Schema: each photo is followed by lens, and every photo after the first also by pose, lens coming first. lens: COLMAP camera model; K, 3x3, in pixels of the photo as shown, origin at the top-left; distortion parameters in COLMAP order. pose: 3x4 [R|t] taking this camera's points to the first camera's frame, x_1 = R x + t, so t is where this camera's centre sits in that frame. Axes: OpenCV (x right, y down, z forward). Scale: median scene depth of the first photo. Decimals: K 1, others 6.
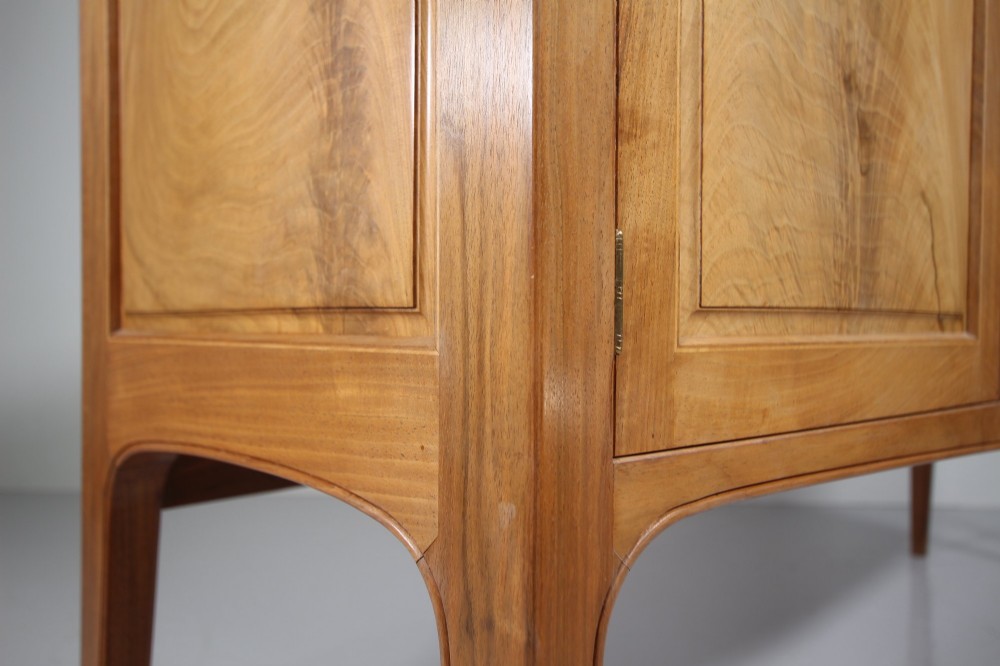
lens RADIAL K [[840.4, 0, 500.0], [0, 840.4, 333.0], [0, 0, 1]] dist [-0.003383, 0.011857]
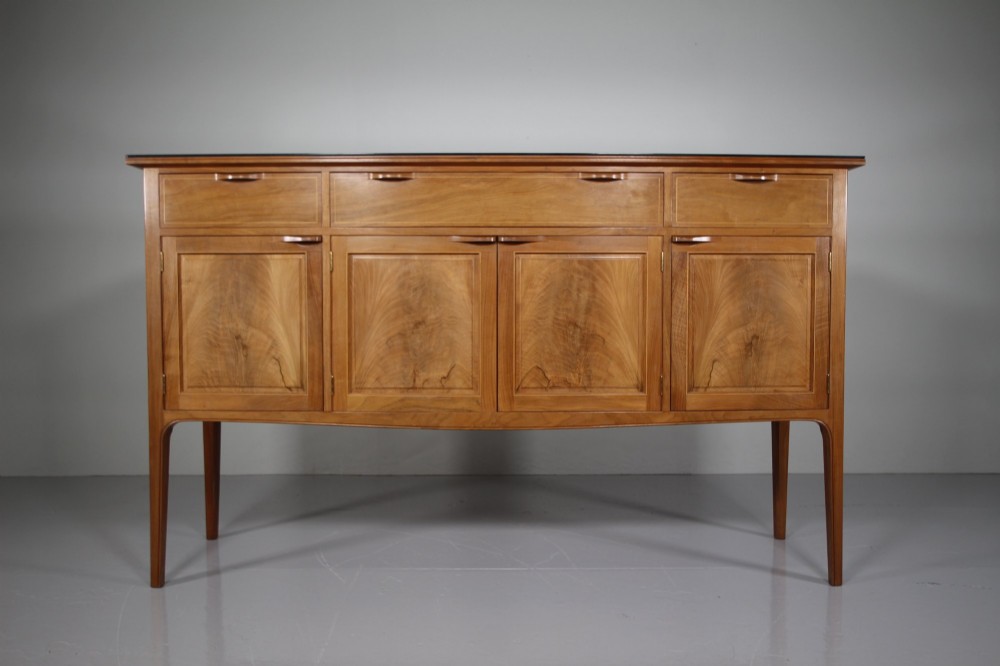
lens RADIAL K [[945.5, 0, 500.0], [0, 945.5, 333.0], [0, 0, 1]] dist [-0.003108, 0.020859]
pose [[0.719009, 0.026749, -0.694486, 5.373201], [-0.005669, 0.999452, 0.032627, -0.530189], [0.694978, -0.019522, 0.718766, -1.848413]]
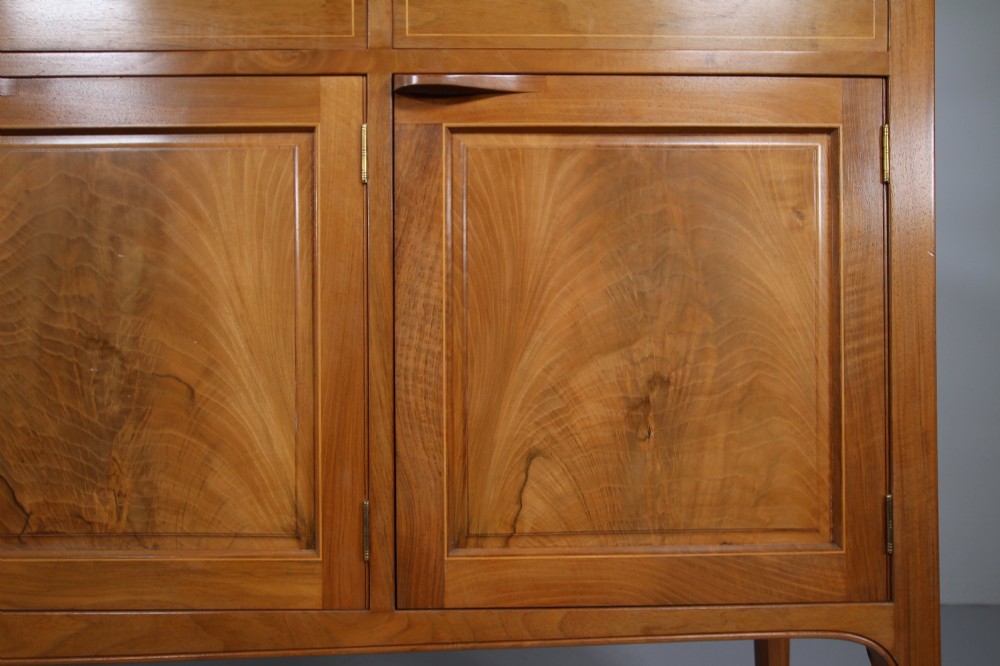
lens RADIAL K [[840.4, 0, 500.0], [0, 840.4, 333.0], [0, 0, 1]] dist [-0.003383, 0.011857]
pose [[0.676744, -0.013789, -0.736089, 3.580508], [-0.000899, 0.999808, -0.019555, -0.395030], [0.736218, 0.013896, 0.676602, 1.867920]]
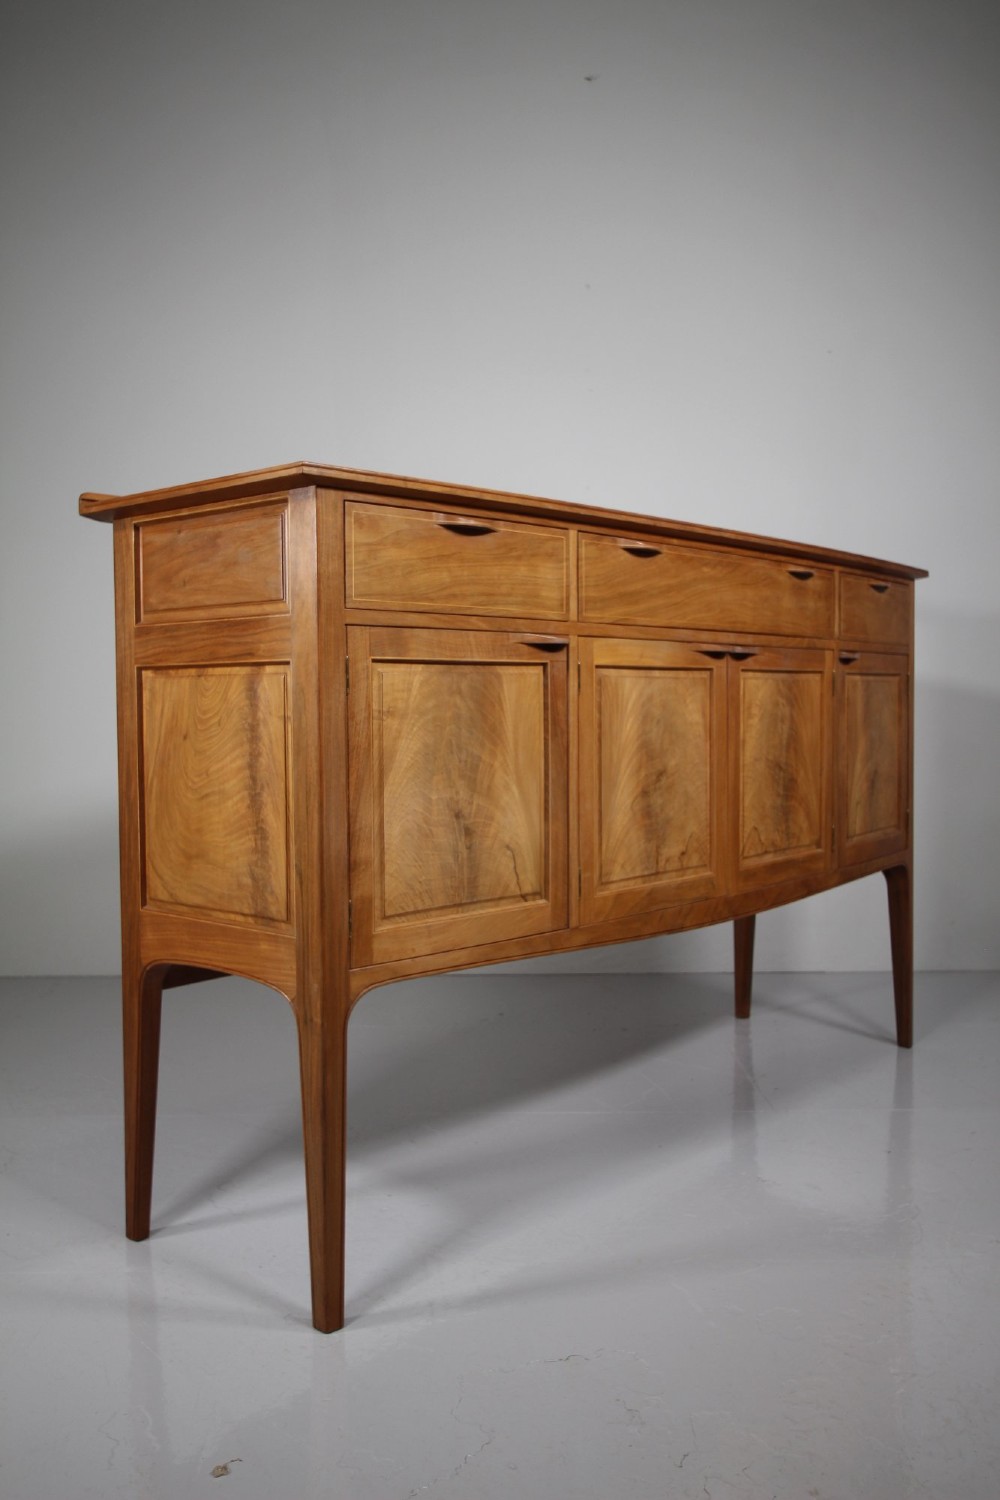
lens RADIAL K [[1260.6, 0, 500.0], [0, 1260.6, 750.0], [0, 0, 1]] dist [-0.003383, 0.011857]
pose [[0.998020, -0.015211, 0.061032, 0.328974], [0.013803, 0.999630, 0.023424, -0.616505], [-0.061365, -0.022535, 0.997861, -2.968813]]
